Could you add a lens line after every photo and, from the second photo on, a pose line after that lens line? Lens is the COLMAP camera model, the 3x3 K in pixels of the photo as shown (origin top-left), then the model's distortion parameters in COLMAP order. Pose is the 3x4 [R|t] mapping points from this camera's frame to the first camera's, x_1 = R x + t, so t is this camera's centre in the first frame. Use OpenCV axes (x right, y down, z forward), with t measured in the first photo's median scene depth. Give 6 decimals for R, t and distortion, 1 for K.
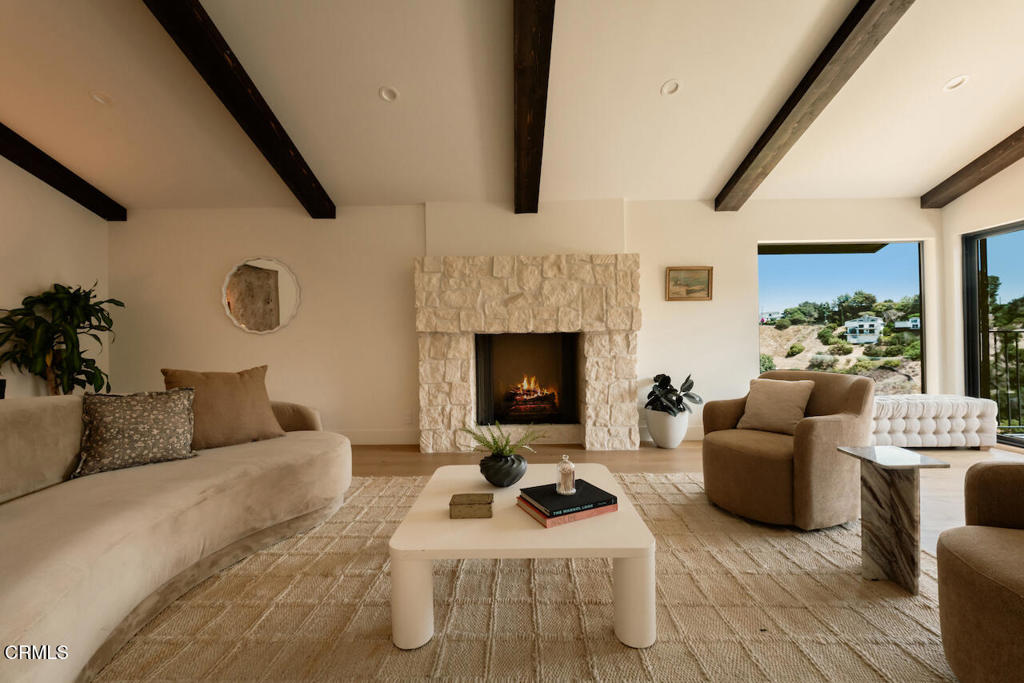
lens RADIAL K [[405.7, 0, 512.0], [0, 405.7, 341.5], [0, 0, 1]] dist [0.000650, 0.000201]
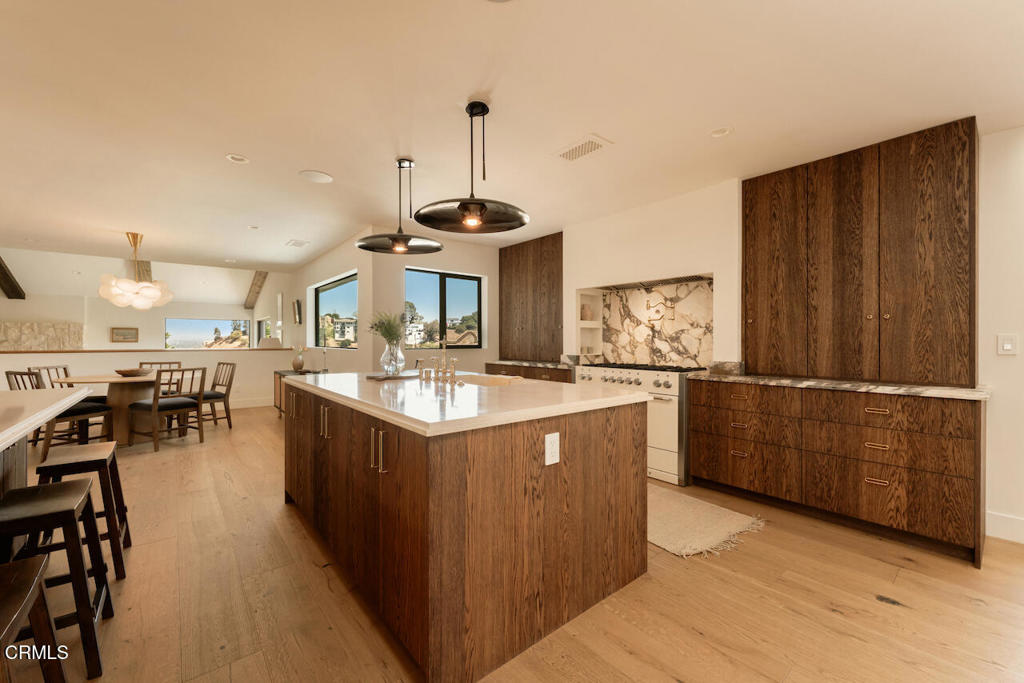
lens RADIAL K [[417.9, 0, 512.0], [0, 417.9, 341.5], [0, 0, 1]] dist [-0.001330, -0.000269]
pose [[0.772031, 0.013455, 0.635443, 0.669304], [-0.013084, 0.999900, -0.005275, -0.131278], [-0.635451, -0.004242, 0.772130, -2.328688]]
